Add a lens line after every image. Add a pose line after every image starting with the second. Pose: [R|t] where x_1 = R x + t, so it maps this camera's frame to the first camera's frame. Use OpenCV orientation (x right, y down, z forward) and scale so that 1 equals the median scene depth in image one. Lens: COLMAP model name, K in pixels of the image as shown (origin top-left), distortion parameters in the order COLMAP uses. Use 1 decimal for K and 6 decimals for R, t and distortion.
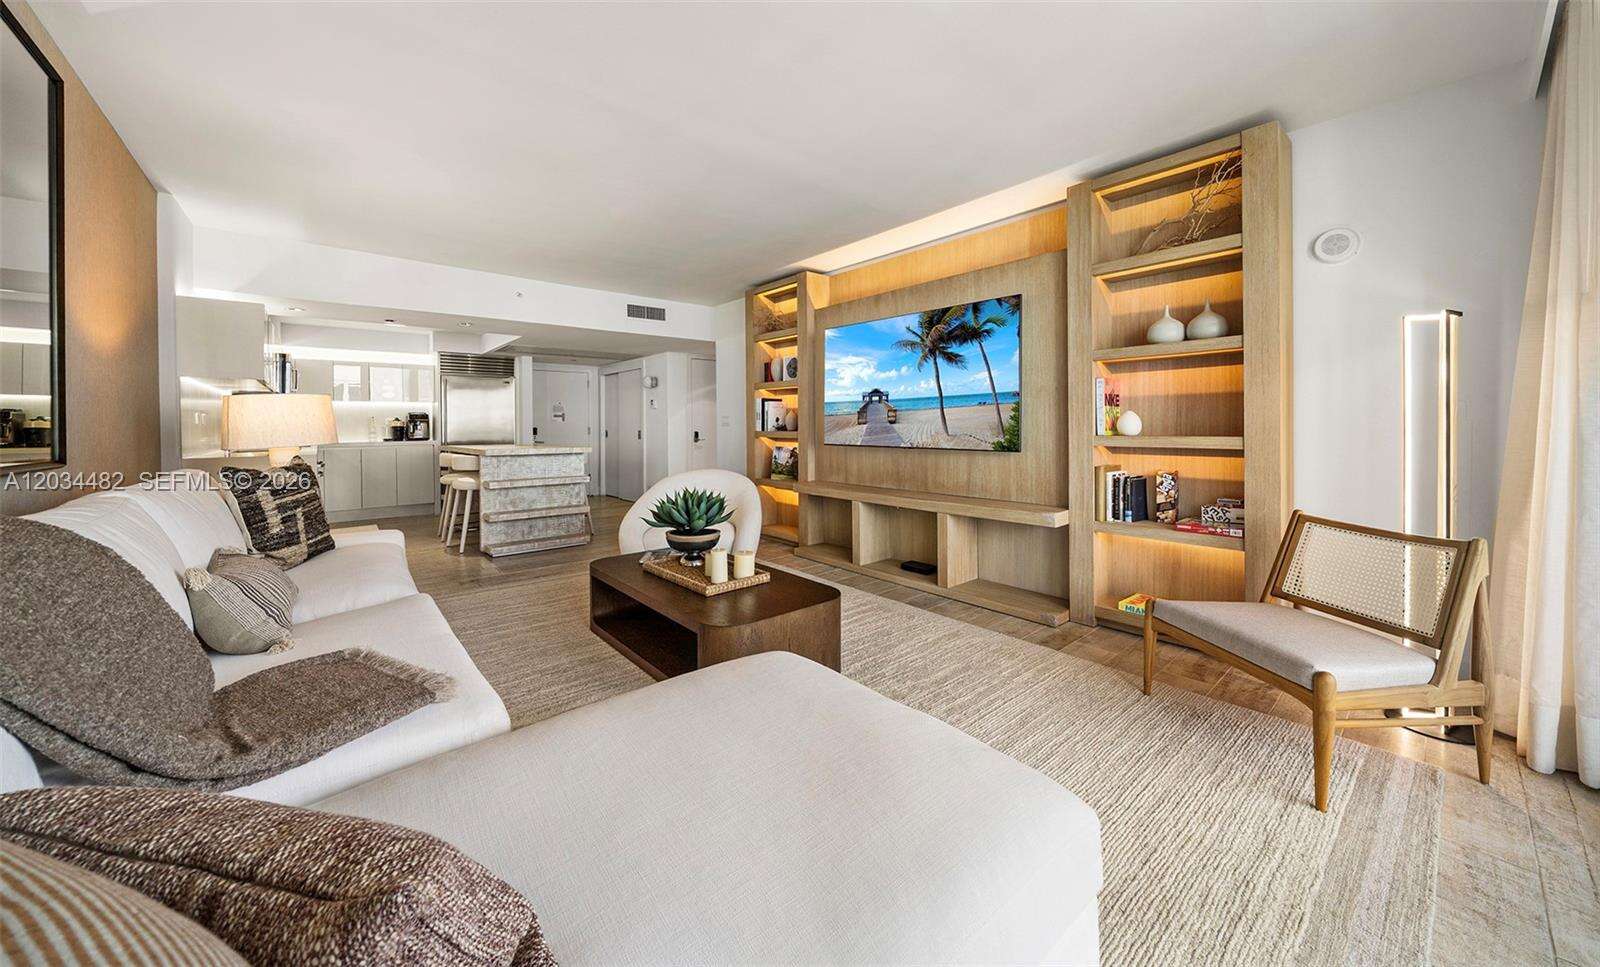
lens RADIAL K [[559.7, 0, 794.9], [0, 559.7, 452.9], [0, 0, 1]] dist [-0.000334, 0.000025]
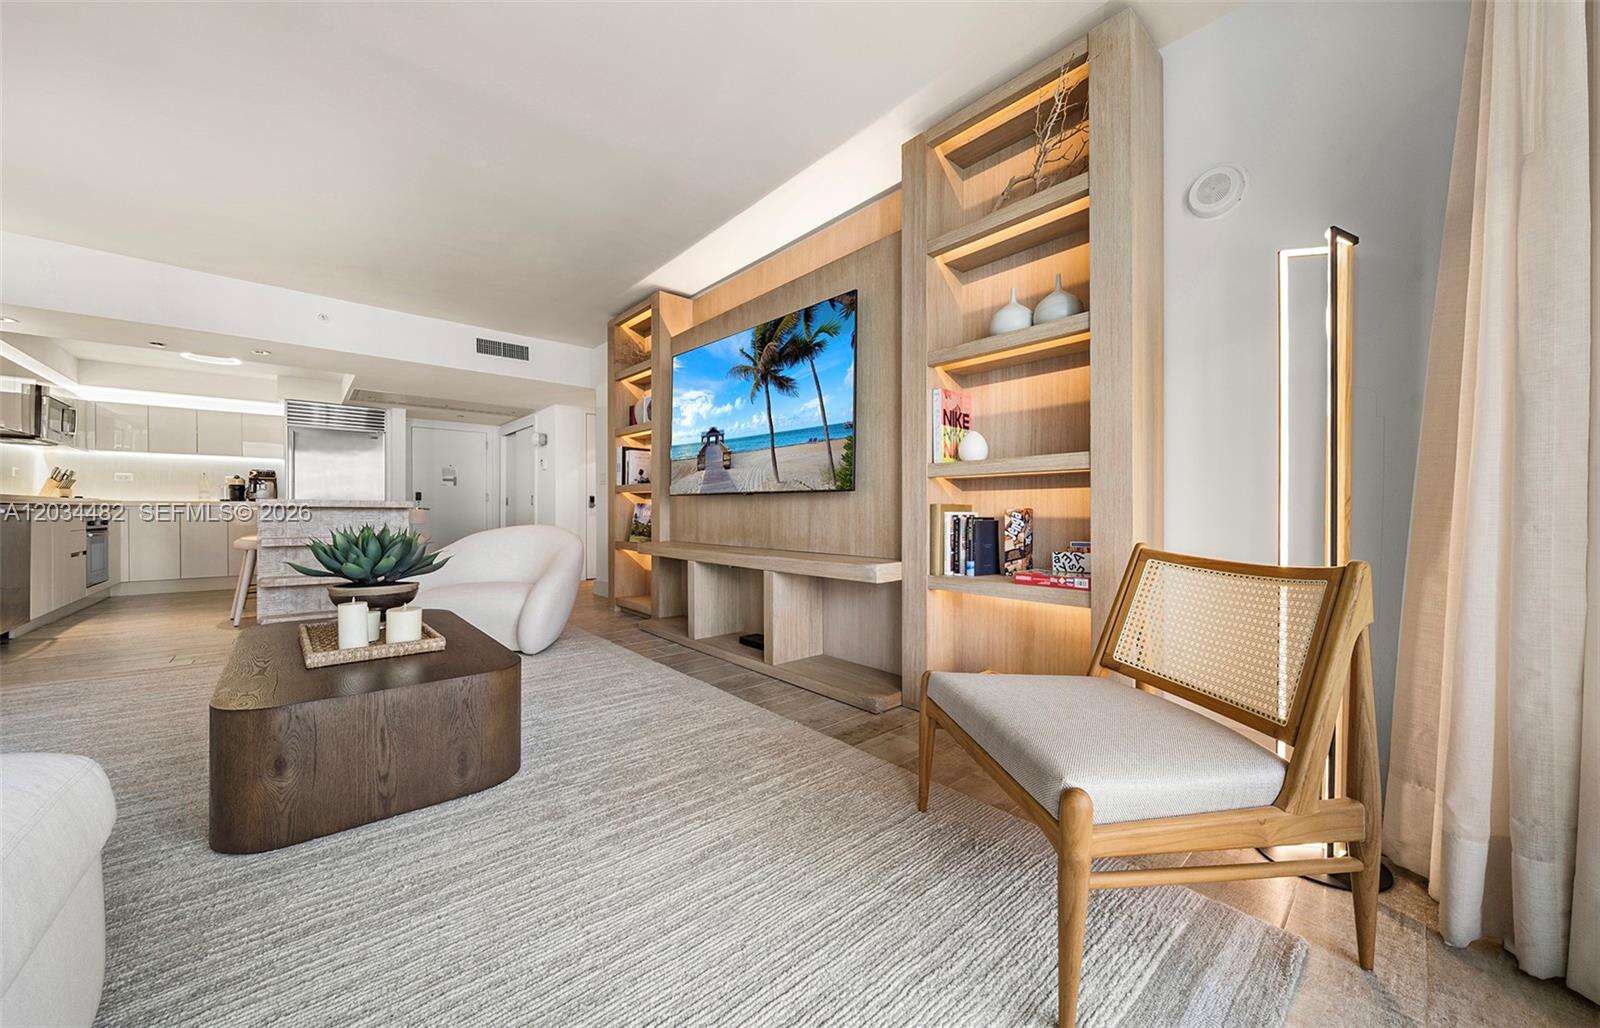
lens RADIAL K [[573.4, 0, 800.0], [0, 573.4, 514.0], [0, 0, 1]] dist [-0.000741, -0.000150]
pose [[0.999842, 0.005823, 0.016795, 0.312280], [-0.005068, 0.998992, -0.044612, 0.067408], [-0.017038, 0.044520, 0.998863, 0.190845]]
